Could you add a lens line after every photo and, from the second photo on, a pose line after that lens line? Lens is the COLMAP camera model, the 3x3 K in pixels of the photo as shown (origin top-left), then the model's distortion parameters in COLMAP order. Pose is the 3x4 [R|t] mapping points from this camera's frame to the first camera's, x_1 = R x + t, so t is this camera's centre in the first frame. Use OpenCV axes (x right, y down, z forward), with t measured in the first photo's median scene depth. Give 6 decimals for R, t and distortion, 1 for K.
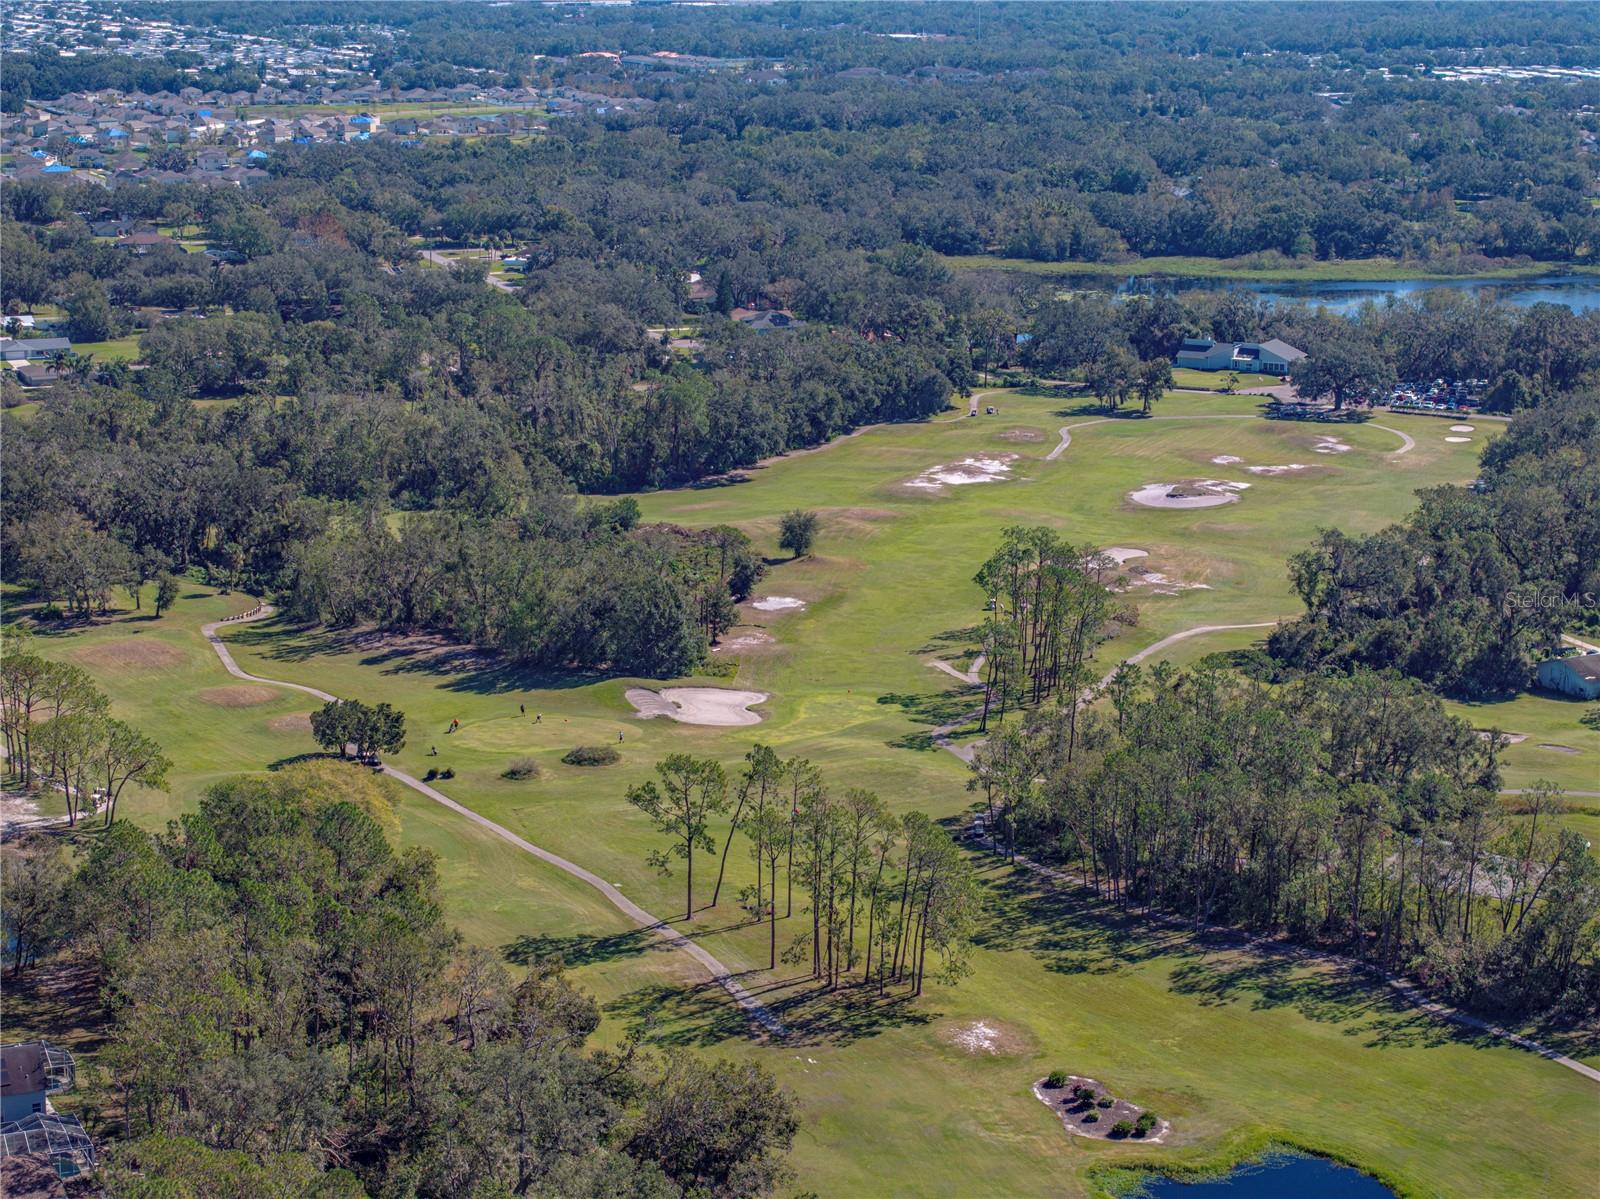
lens RADIAL K [[3228.2, 0, 800.0], [0, 3228.2, 599.5], [0, 0, 1]] dist [-0.004474, 0.297246]
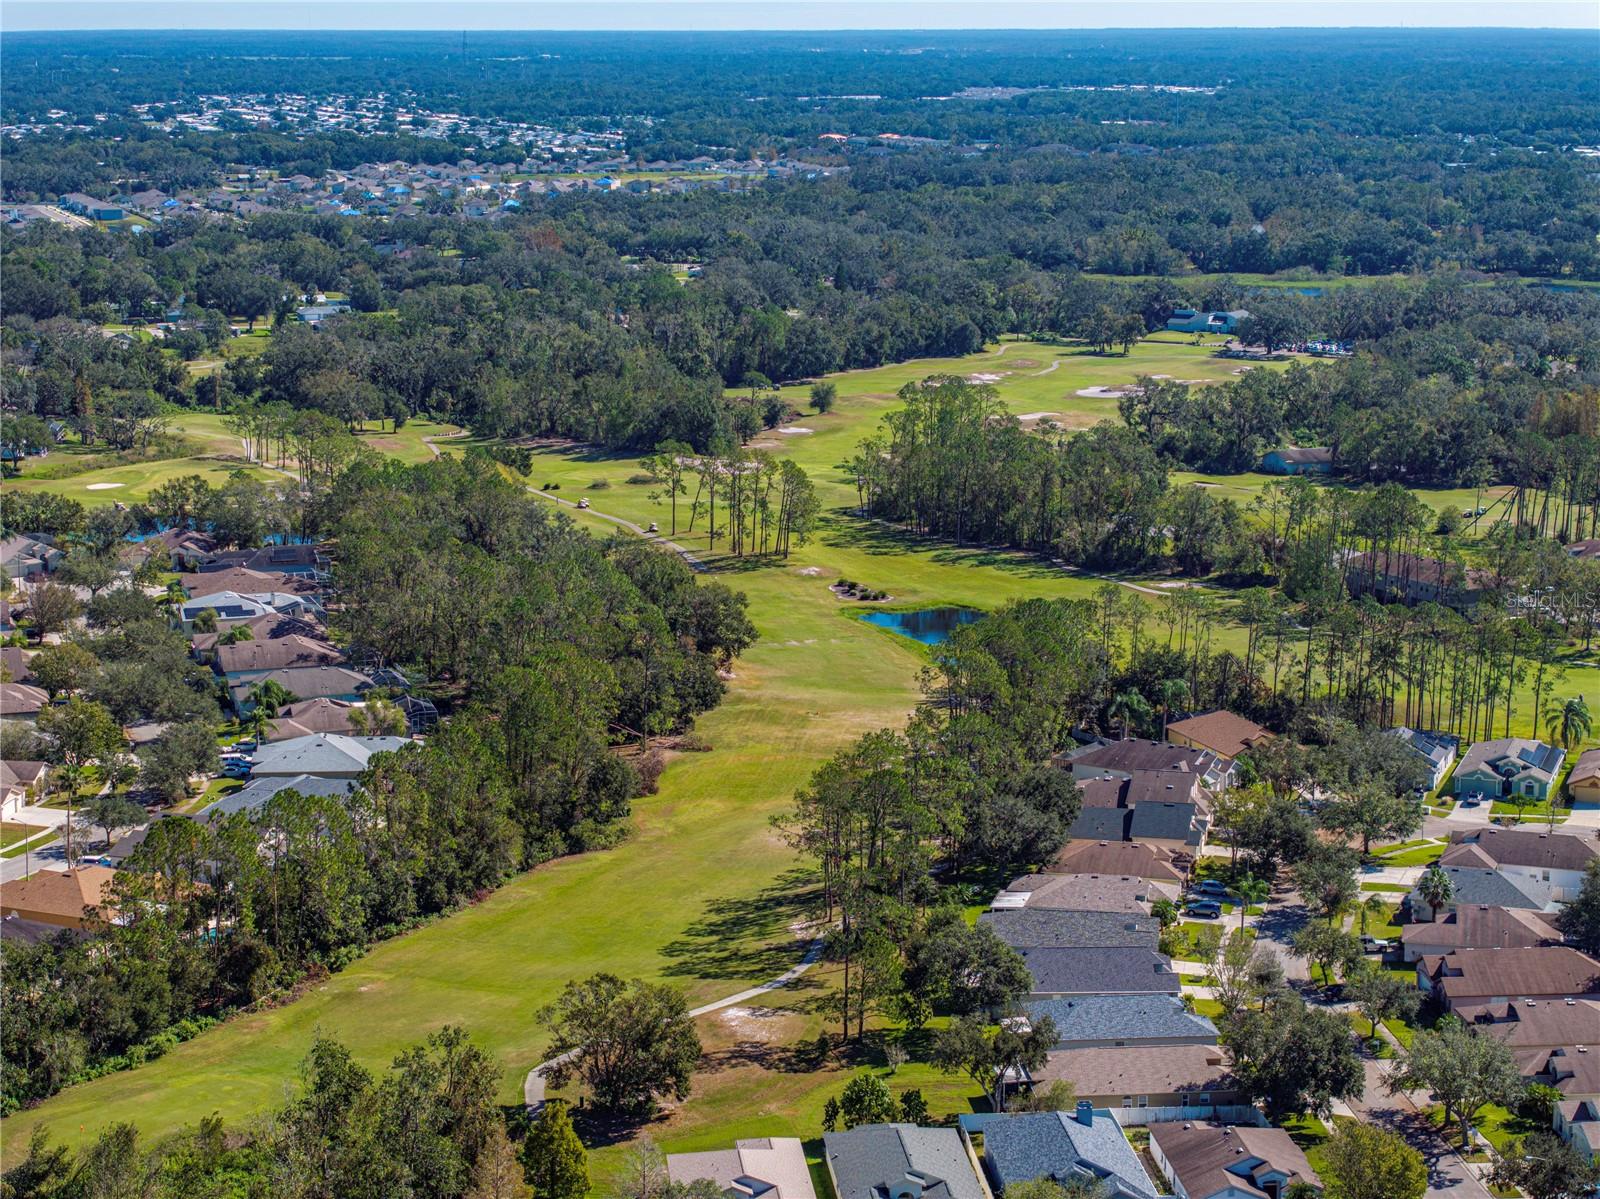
lens RADIAL K [[3270.9, 0, 800.0], [0, 3270.9, 599.5], [0, 0, 1]] dist [-0.002010, -0.209793]
pose [[0.995842, 0.011116, -0.090419, 0.053094], [-0.014312, 0.999293, -0.034773, 0.052586], [0.089968, 0.035923, 0.995297, -0.210146]]
